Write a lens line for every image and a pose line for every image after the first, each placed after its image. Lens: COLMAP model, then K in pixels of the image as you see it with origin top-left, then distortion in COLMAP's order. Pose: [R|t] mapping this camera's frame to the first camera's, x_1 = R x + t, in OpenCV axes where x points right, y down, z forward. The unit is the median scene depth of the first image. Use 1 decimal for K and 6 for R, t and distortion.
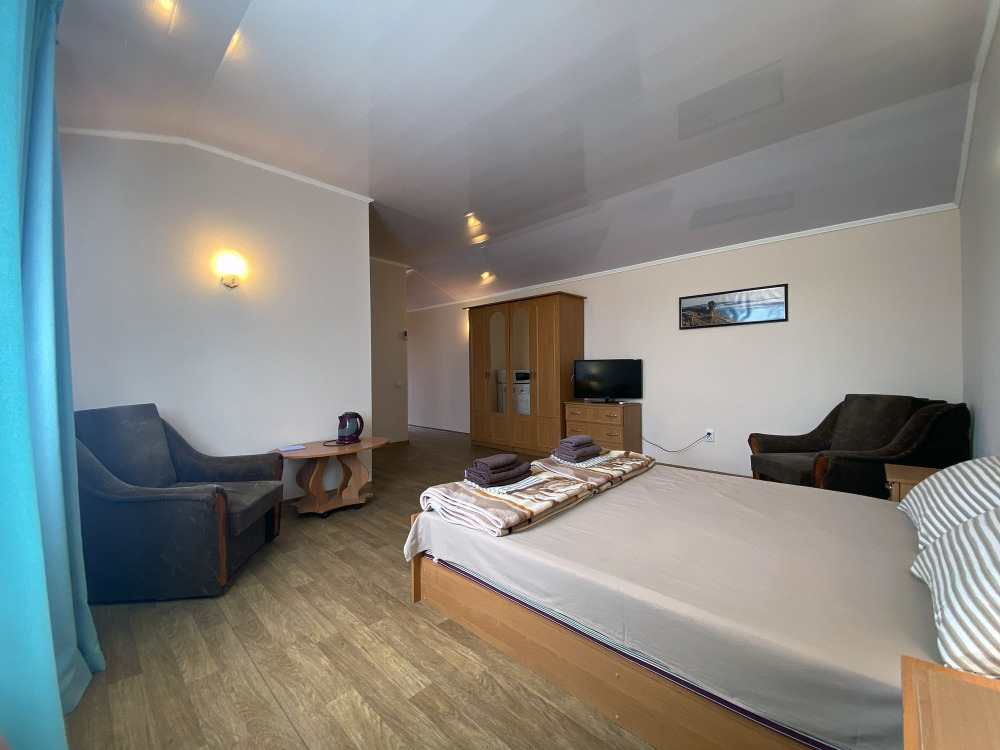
lens RADIAL K [[405.8, 0, 499.6], [0, 405.8, 370.6], [0, 0, 1]] dist [0.010640, -0.014685]
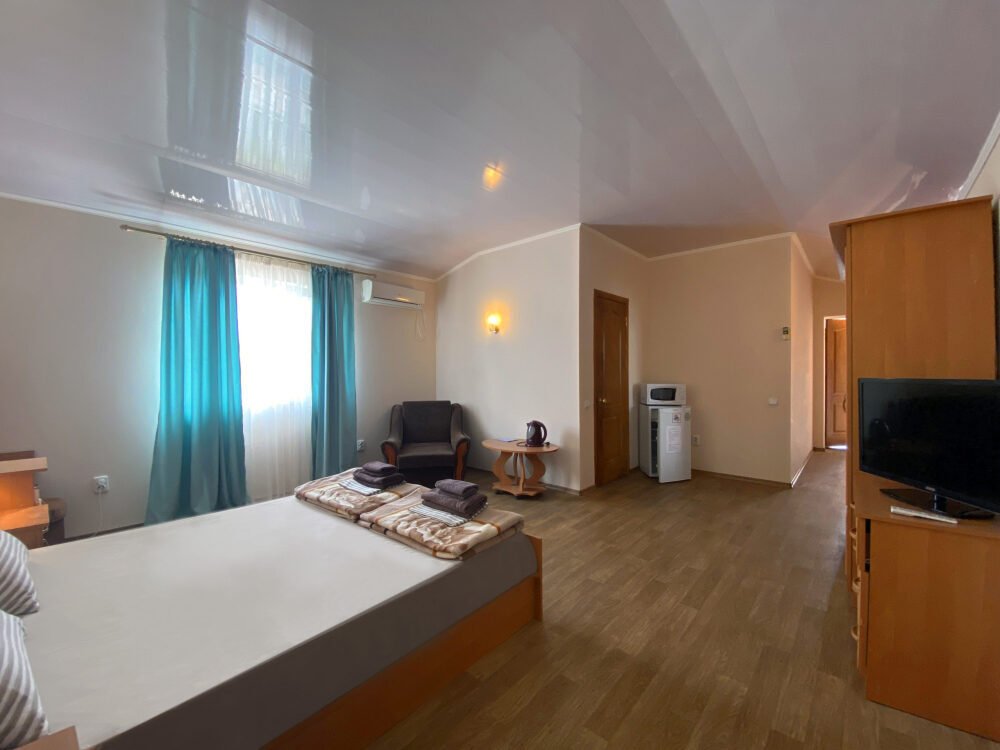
lens RADIAL K [[405.8, 0, 499.4], [0, 405.8, 372.9], [0, 0, 1]] dist [0.010640, -0.014685]
pose [[0.043741, 0.017664, -0.998887, 0.816255], [0.005698, 0.999823, 0.017930, -0.061044], [0.999027, -0.006476, 0.043632, 0.840627]]
